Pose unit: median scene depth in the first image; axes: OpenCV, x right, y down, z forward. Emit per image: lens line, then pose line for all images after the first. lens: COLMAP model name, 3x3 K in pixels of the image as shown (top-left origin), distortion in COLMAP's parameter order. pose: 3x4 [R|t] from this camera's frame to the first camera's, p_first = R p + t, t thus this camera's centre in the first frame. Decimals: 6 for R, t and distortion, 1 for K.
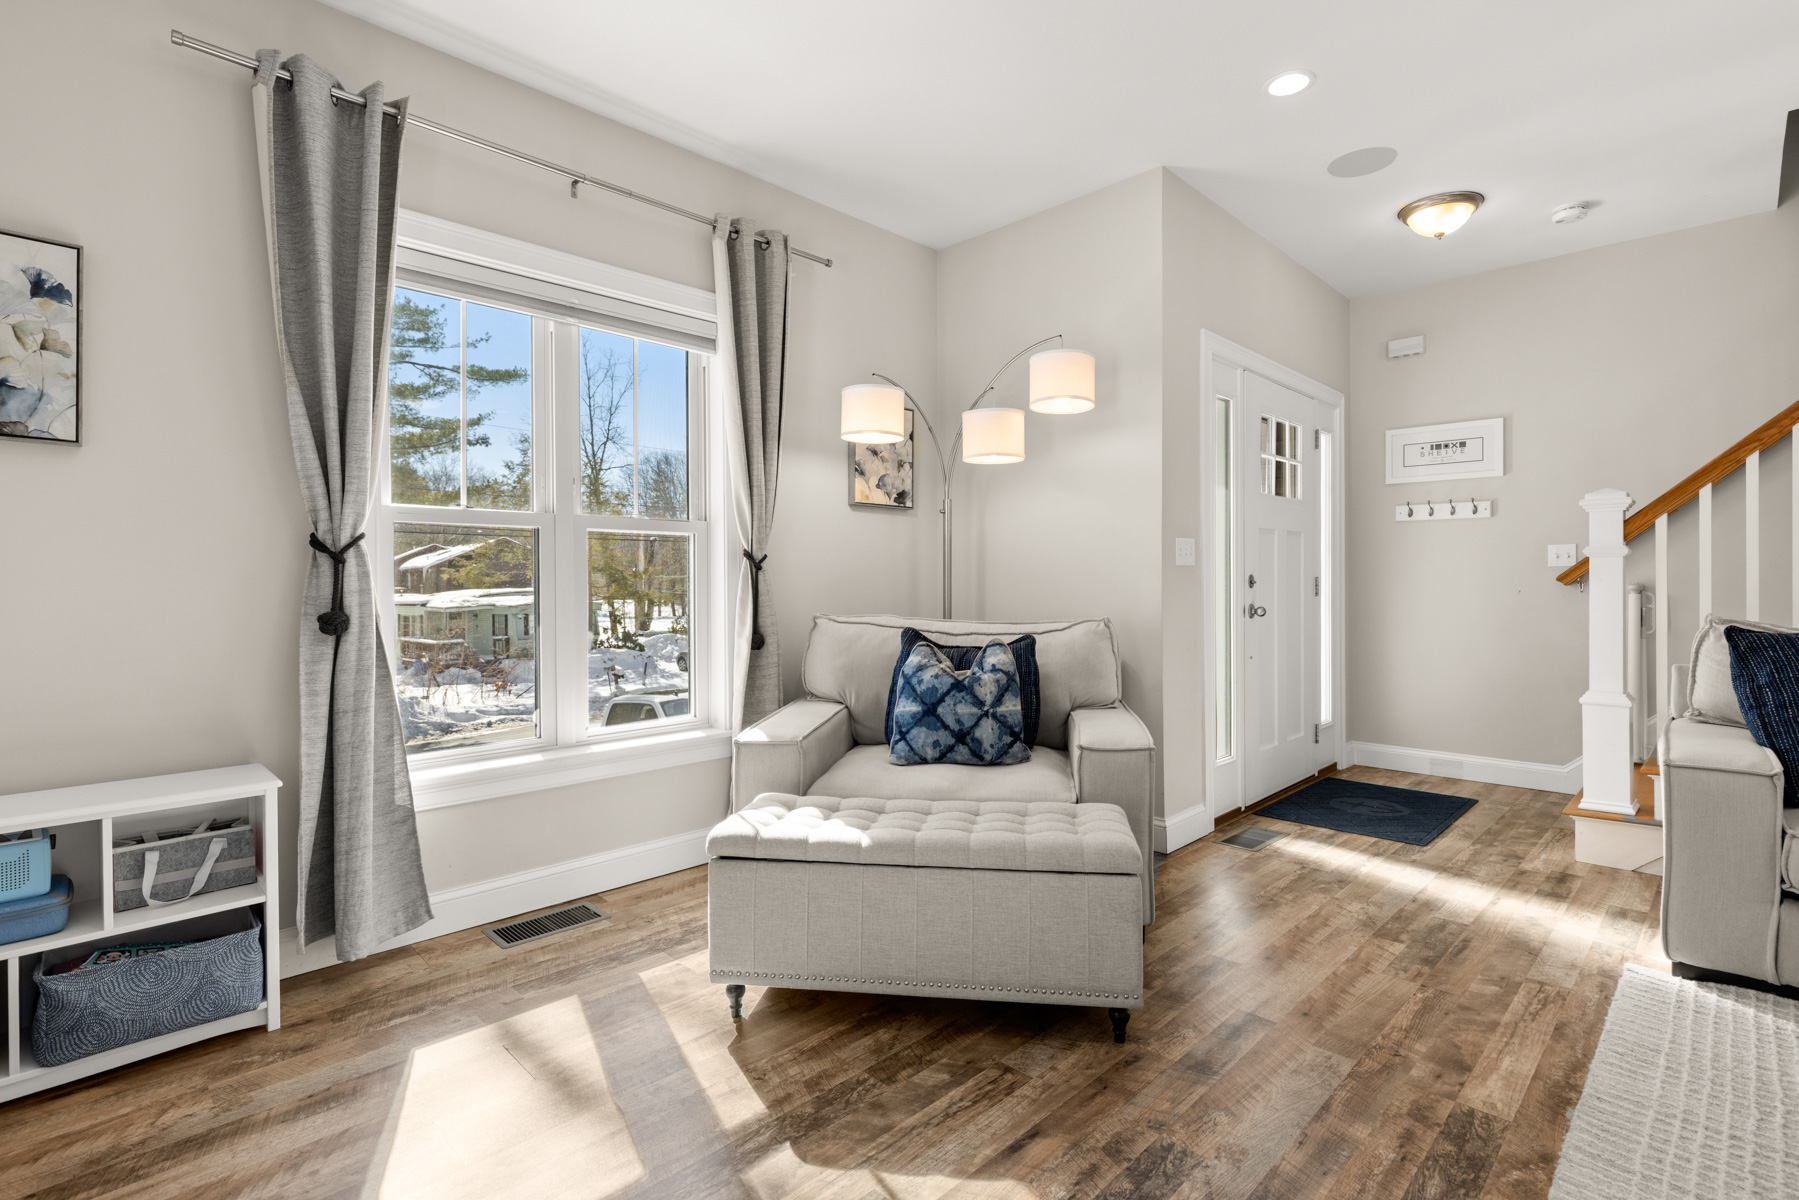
lens RADIAL K [[854.6, 0, 883.9], [0, 854.6, 587.1], [0, 0, 1]] dist [0.007795, 0.000581]
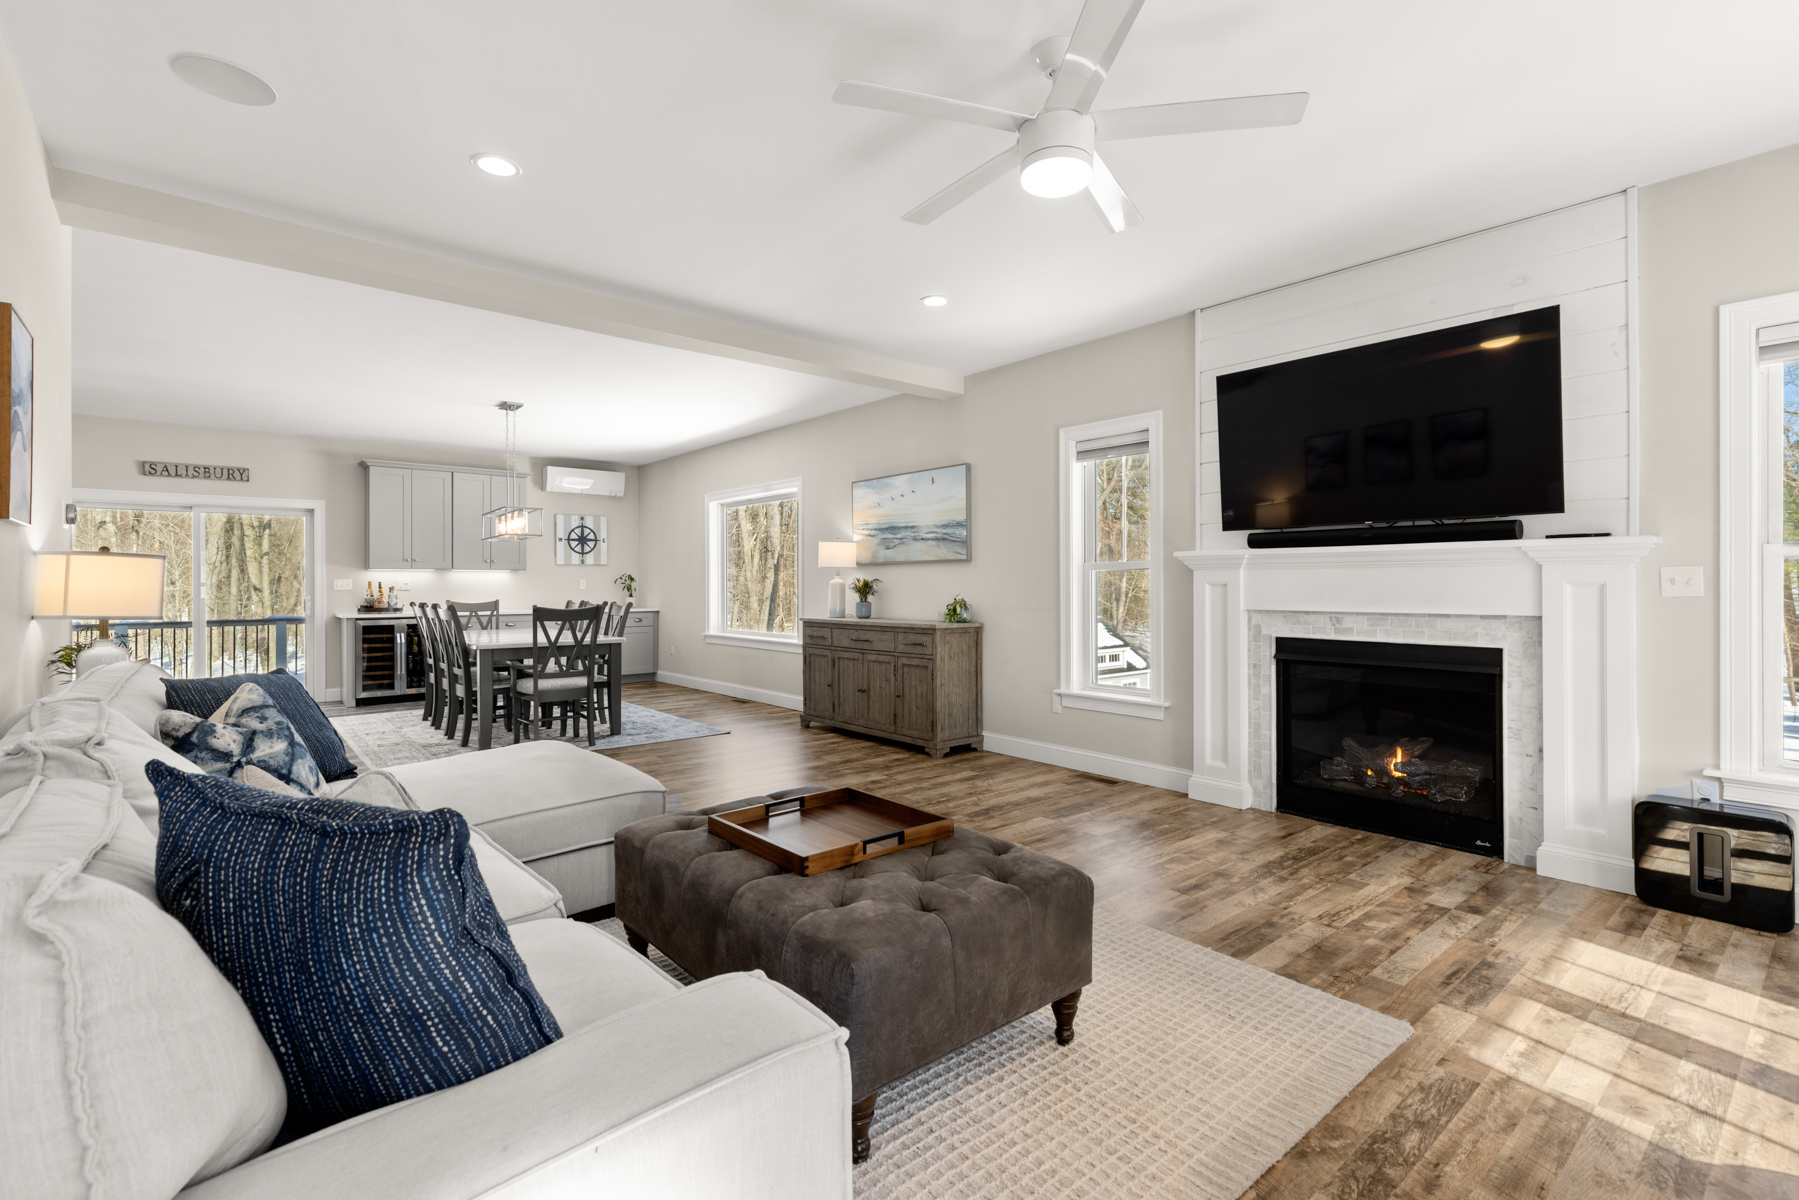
lens RADIAL K [[798.0, 0, 893.0], [0, 798.0, 581.4], [0, 0, 1]] dist [0.000593, -0.002822]
pose [[-0.996031, 0.001648, 0.088987, 0.913607], [0.001637, 0.999999, -0.000200, -0.050936], [-0.088987, -0.000054, -0.996033, 1.573583]]
